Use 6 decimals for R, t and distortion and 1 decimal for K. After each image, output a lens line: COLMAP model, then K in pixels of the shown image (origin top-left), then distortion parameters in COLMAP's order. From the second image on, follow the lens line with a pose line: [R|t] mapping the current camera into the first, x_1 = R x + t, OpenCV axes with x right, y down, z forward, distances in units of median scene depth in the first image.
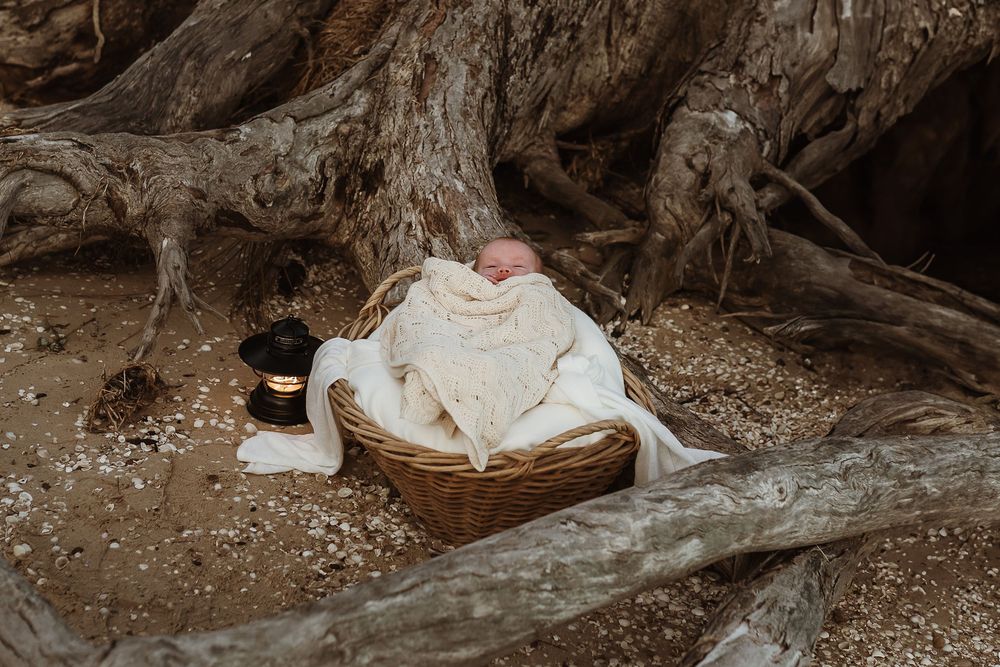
lens RADIAL K [[1060.3, 0, 500.0], [0, 1060.3, 333.5], [0, 0, 1]] dist [0.004602, -0.006316]
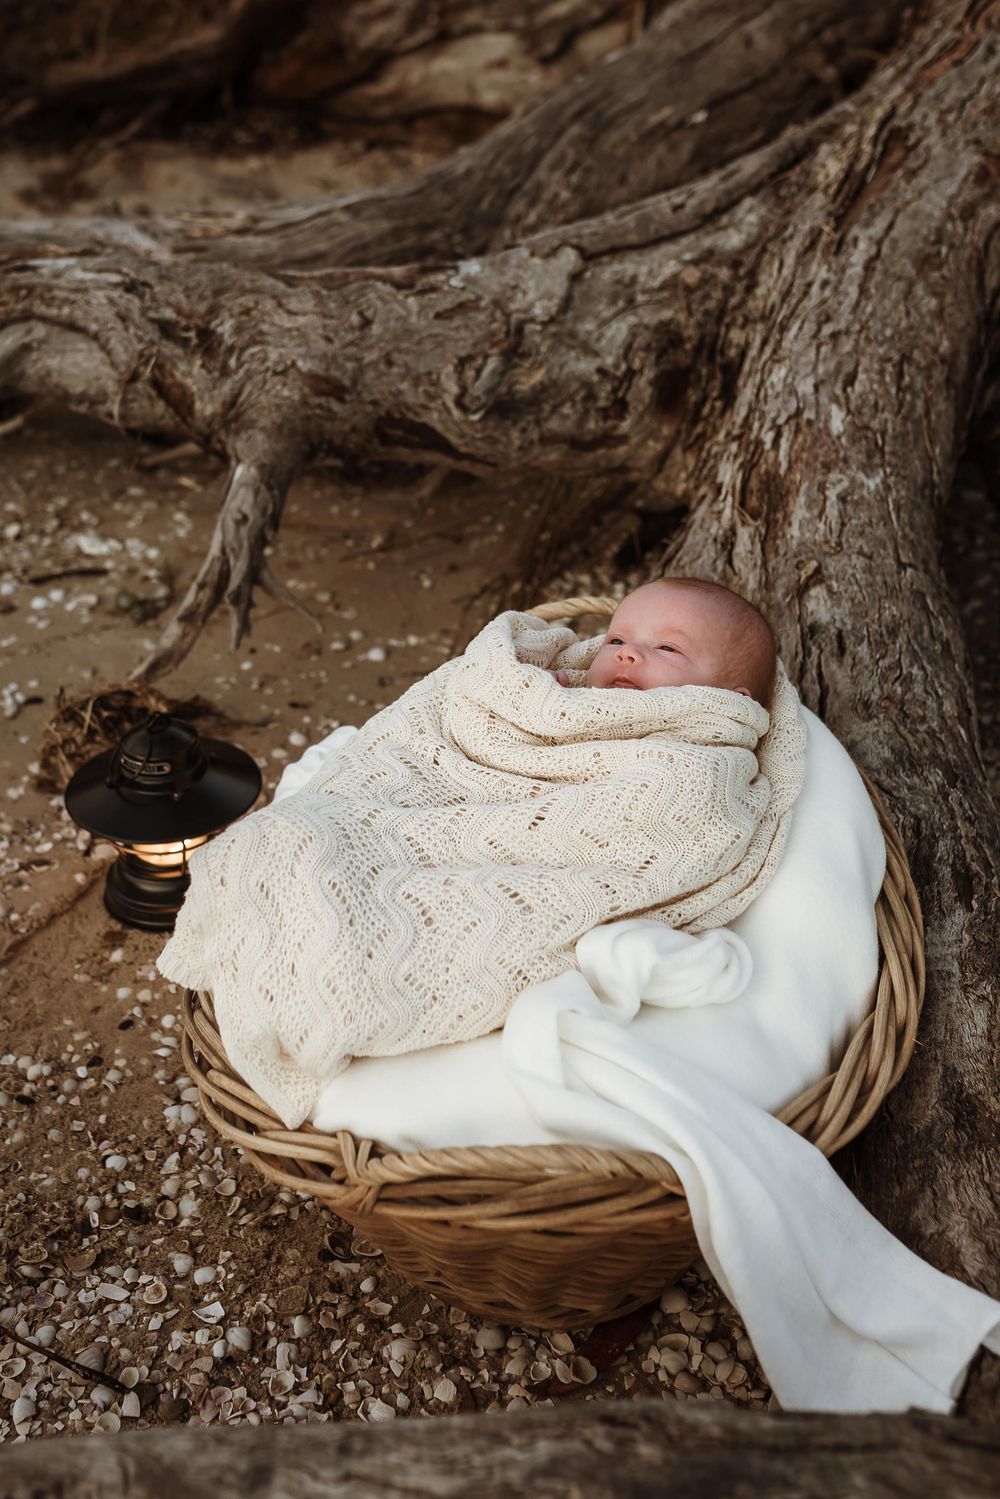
lens RADIAL K [[1612.4, 0, 500.0], [0, 1612.4, 681.7], [0, 0, 1]] dist [0.004135, -0.009721]
pose [[0.853033, 0.192729, -0.484965, 0.202976], [-0.148753, 0.980551, 0.128029, -0.094492], [0.500208, -0.037073, 0.865111, 0.300671]]
